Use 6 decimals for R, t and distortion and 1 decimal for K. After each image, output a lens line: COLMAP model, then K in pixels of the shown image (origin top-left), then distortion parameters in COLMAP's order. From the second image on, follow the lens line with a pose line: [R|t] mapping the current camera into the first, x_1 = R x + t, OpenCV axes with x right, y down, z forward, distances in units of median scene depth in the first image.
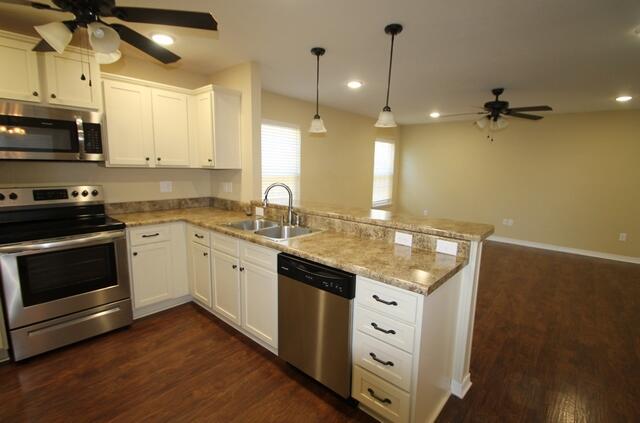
lens RADIAL K [[302.1, 0, 318.5], [0, 302.1, 216.7], [0, 0, 1]] dist [0.000537, -0.004480]
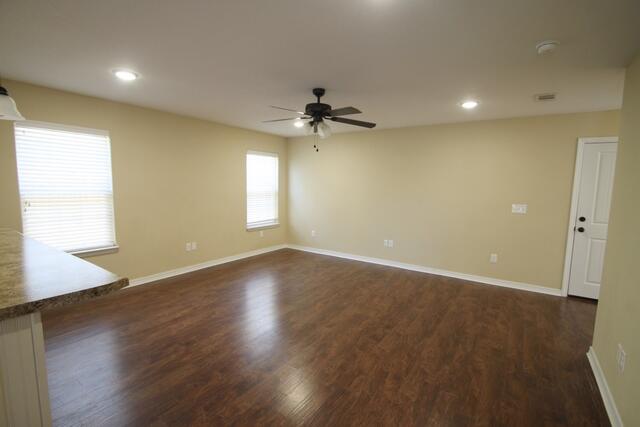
lens RADIAL K [[302.1, 0, 314.0], [0, 302.1, 214.7], [0, 0, 1]] dist [0.000537, -0.004480]
pose [[0.993820, -0.017283, 0.109650, 0.649789], [0.024124, 0.997824, -0.061368, -0.032759], [-0.108351, 0.063634, 0.992074, 0.258340]]
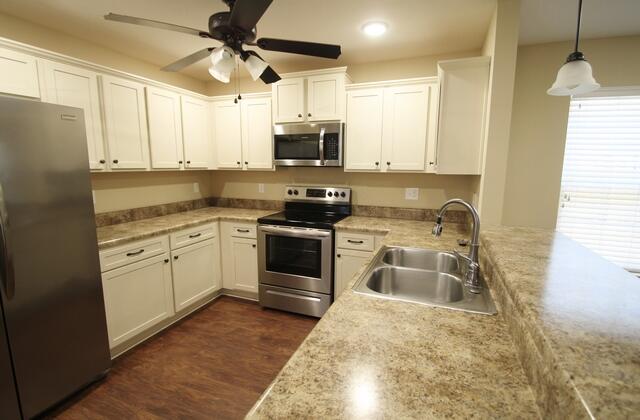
lens RADIAL K [[302.1, 0, 319.6], [0, 302.1, 212.1], [0, 0, 1]] dist [0.000537, -0.004480]
pose [[0.337640, 0.127520, -0.932597, 0.283678], [-0.155398, 0.984737, 0.078389, -0.085580], [0.928359, 0.118457, 0.352303, 0.509719]]
